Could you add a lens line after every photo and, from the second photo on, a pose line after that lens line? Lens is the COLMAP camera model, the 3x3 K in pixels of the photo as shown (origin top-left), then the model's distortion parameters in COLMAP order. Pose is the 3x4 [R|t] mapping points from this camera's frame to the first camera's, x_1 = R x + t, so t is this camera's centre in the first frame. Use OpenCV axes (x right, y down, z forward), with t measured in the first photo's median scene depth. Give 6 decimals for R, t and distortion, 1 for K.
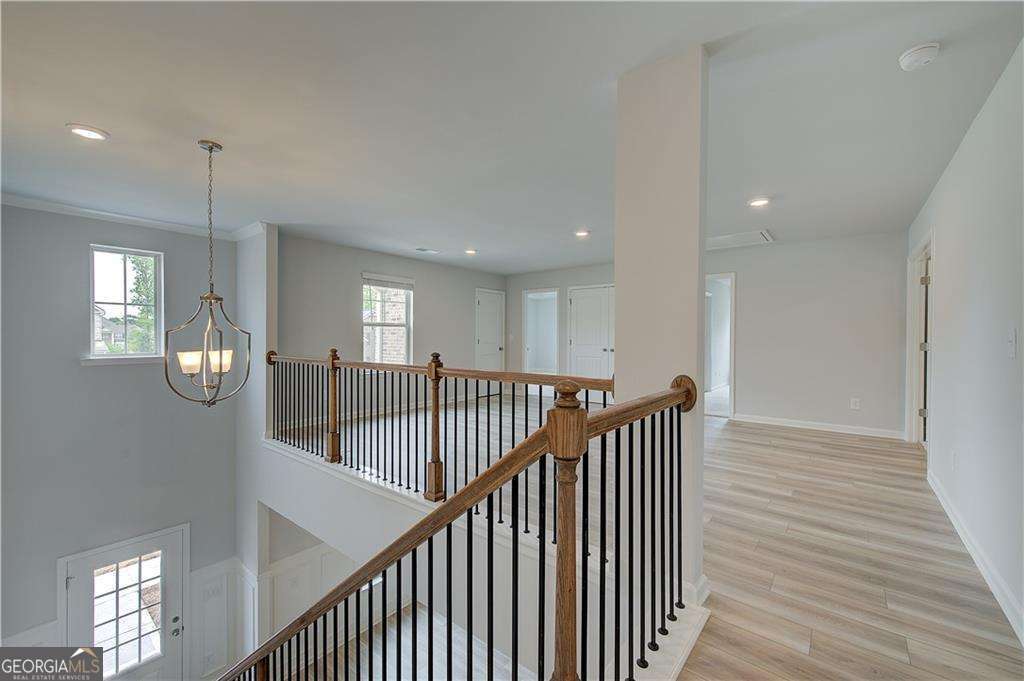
lens RADIAL K [[412.2, 0, 524.7], [0, 412.2, 341.7], [0, 0, 1]] dist [0.007086, -0.002846]
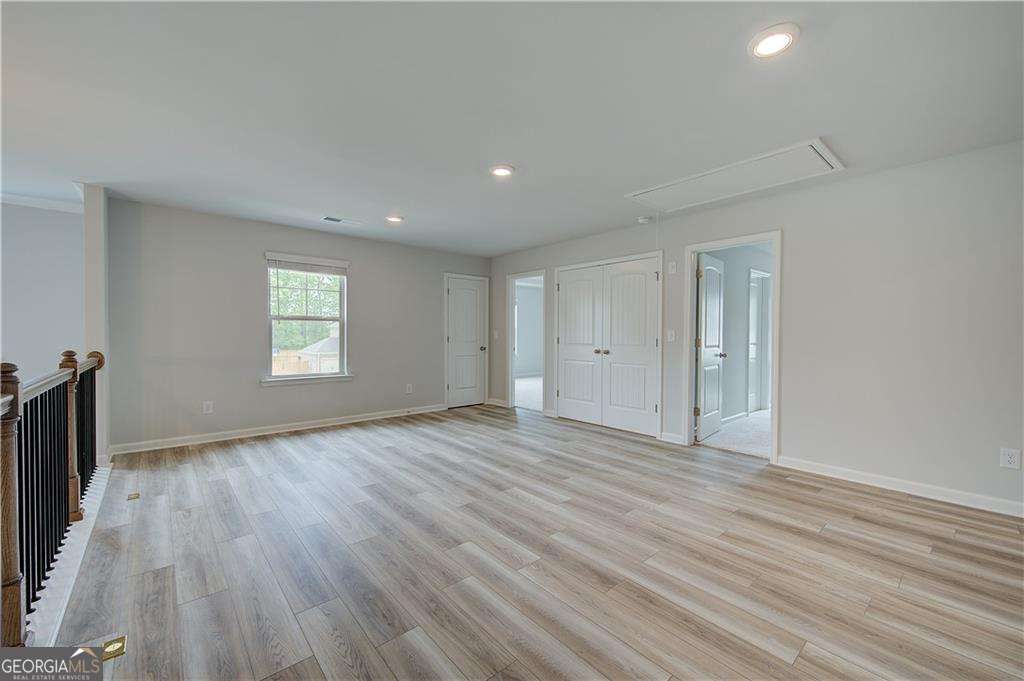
lens RADIAL K [[412.2, 0, 525.5], [0, 412.2, 341.6], [0, 0, 1]] dist [0.007086, -0.002846]
pose [[0.983439, 0.002949, -0.181217, 0.237738], [-0.002145, 0.999987, 0.004630, -0.001164], [0.181229, -0.004165, 0.983432, 0.307015]]
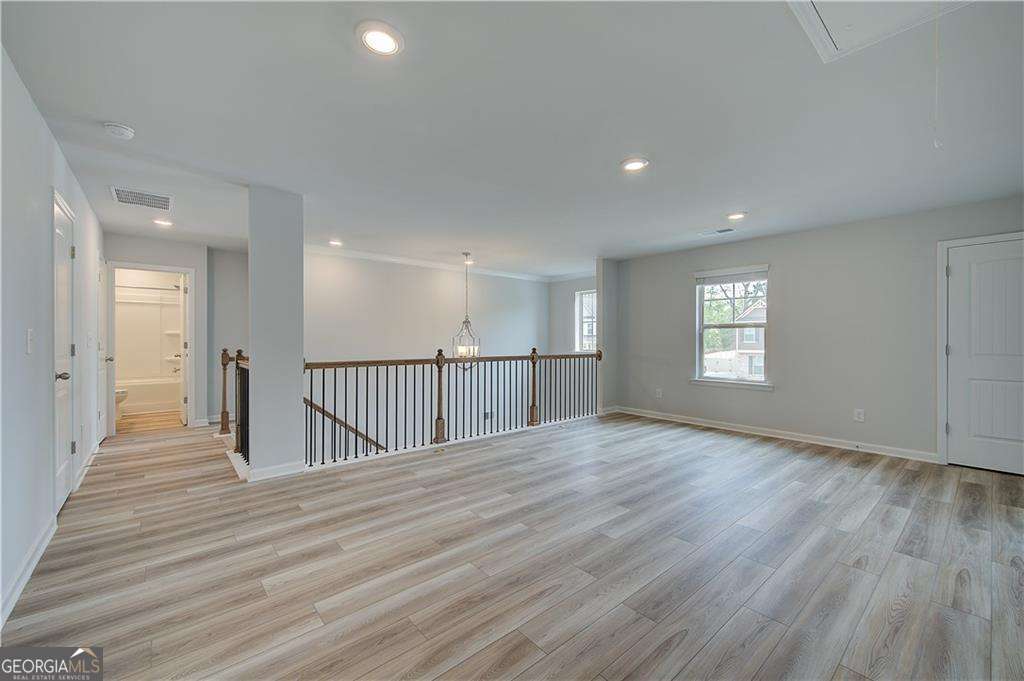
lens RADIAL K [[412.2, 0, 513.7], [0, 412.2, 339.9], [0, 0, 1]] dist [0.007086, -0.002846]
pose [[-0.202651, -0.002617, -0.979248, 0.615692], [-0.016173, 0.999869, 0.000675, -0.006027], [0.979118, 0.015974, -0.202666, 0.775947]]
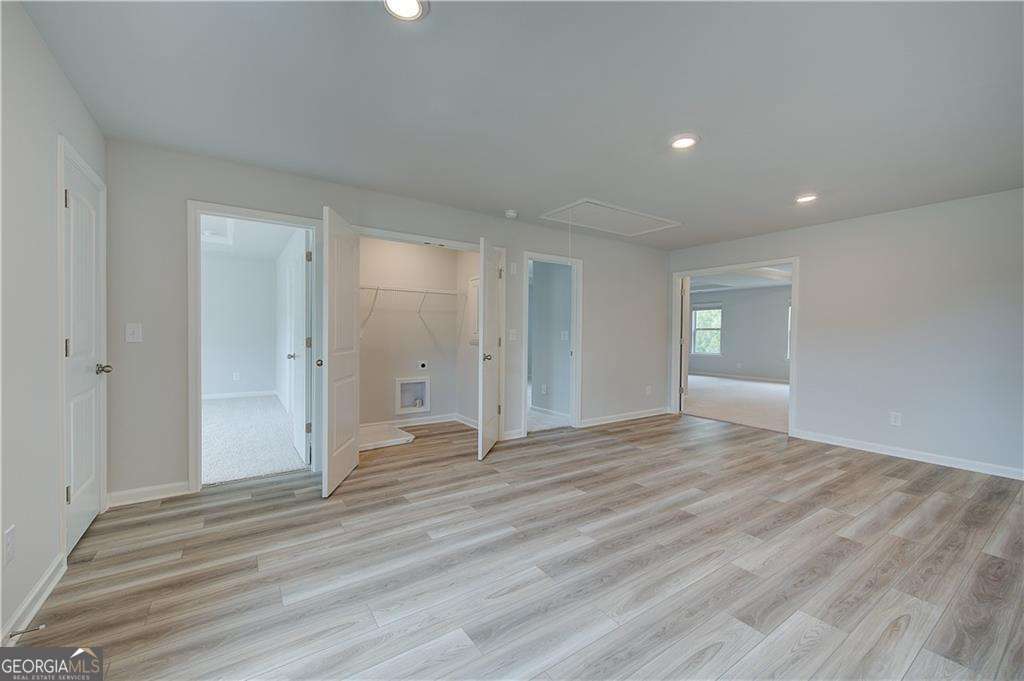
lens RADIAL K [[412.2, 0, 519.5], [0, 412.2, 332.5], [0, 0, 1]] dist [0.007086, -0.002846]
pose [[0.296650, 0.001012, 0.954986, -0.360477], [0.004413, 0.999987, -0.002430, -0.010822], [-0.954976, 0.004935, 0.296642, 0.847864]]
